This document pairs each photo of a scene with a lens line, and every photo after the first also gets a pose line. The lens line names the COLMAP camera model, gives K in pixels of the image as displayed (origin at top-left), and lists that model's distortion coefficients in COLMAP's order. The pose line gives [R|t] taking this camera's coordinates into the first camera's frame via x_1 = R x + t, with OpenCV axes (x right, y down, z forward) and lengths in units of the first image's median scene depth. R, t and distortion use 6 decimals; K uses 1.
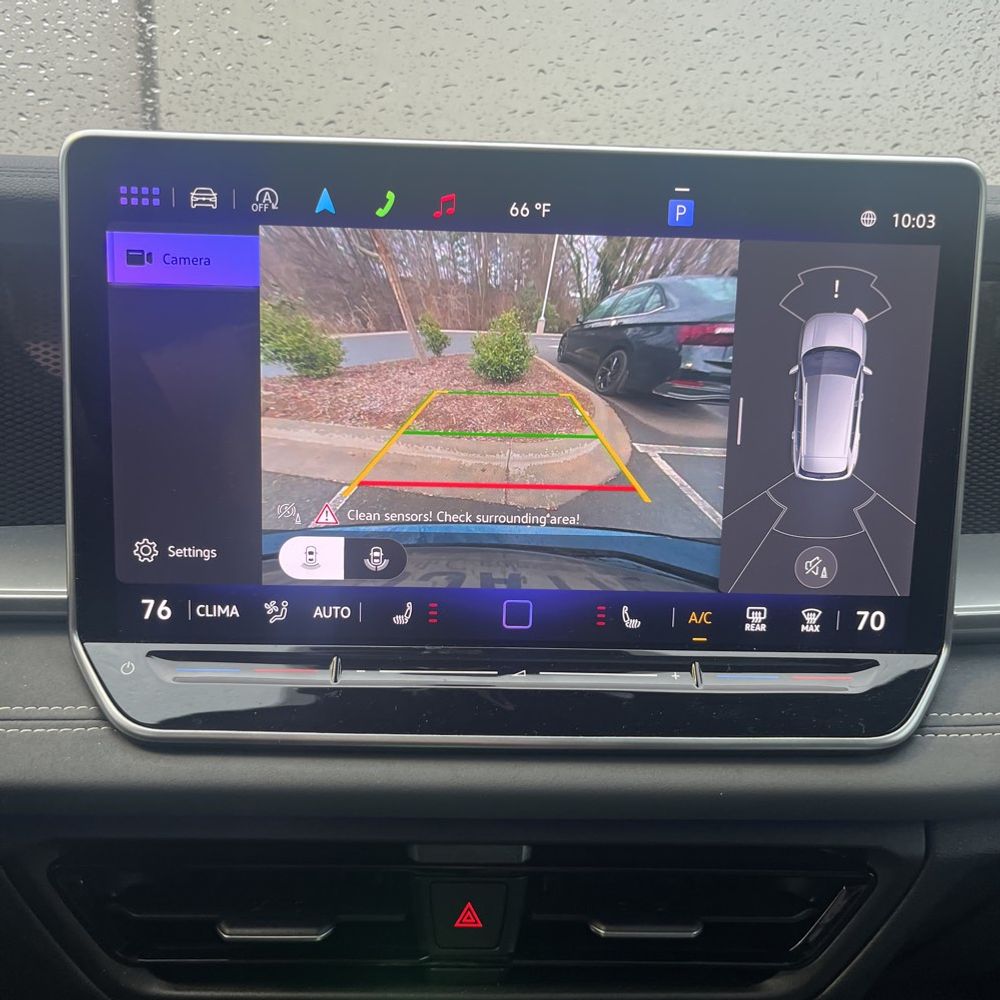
lens RADIAL K [[1011.8, 0, 491.5], [0, 1011.8, 494.9], [0, 0, 1]] dist [0.015558, 0.000000]
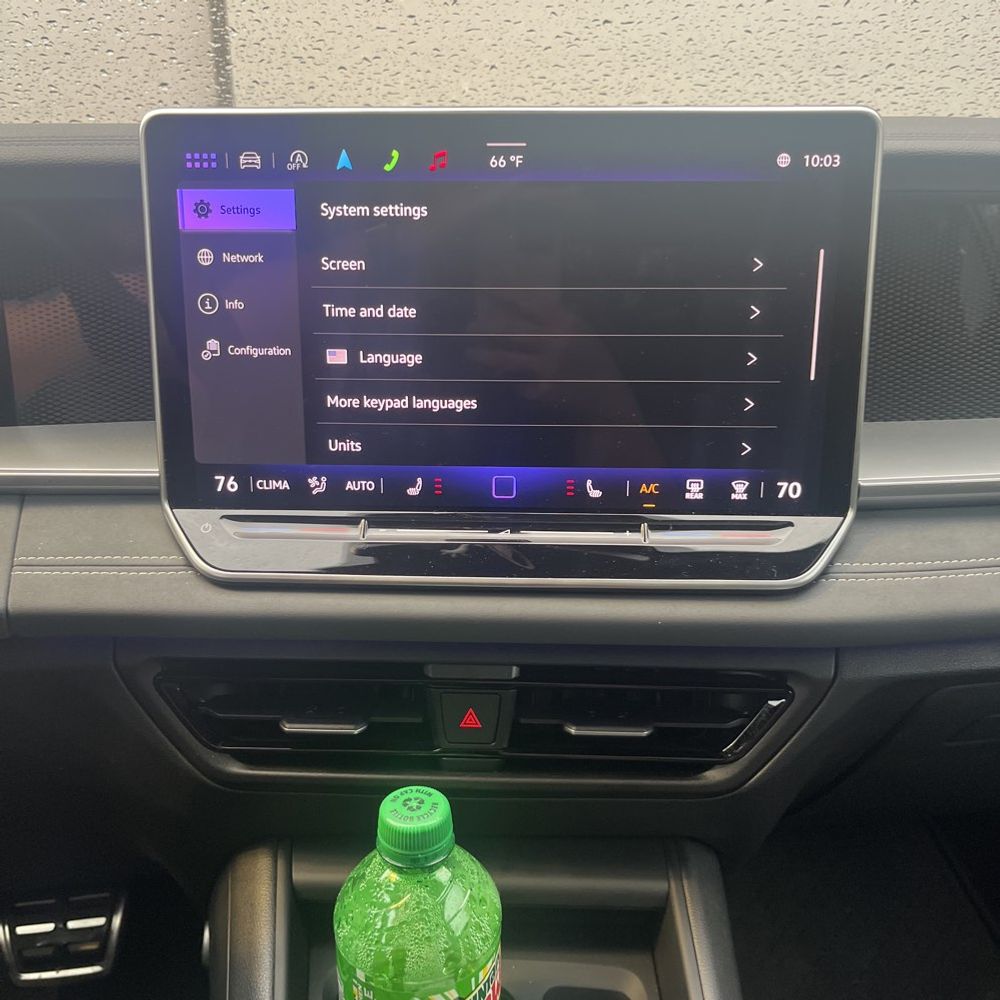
lens RADIAL K [[1011.8, 0, 495.1], [0, 1011.8, 494.1], [0, 0, 1]] dist [0.015558, 0.000000]
pose [[0.997230, -0.005837, -0.074148, 0.106452], [0.012290, 0.996144, 0.086867, 0.016878], [0.073355, -0.087537, 0.993457, -0.258968]]
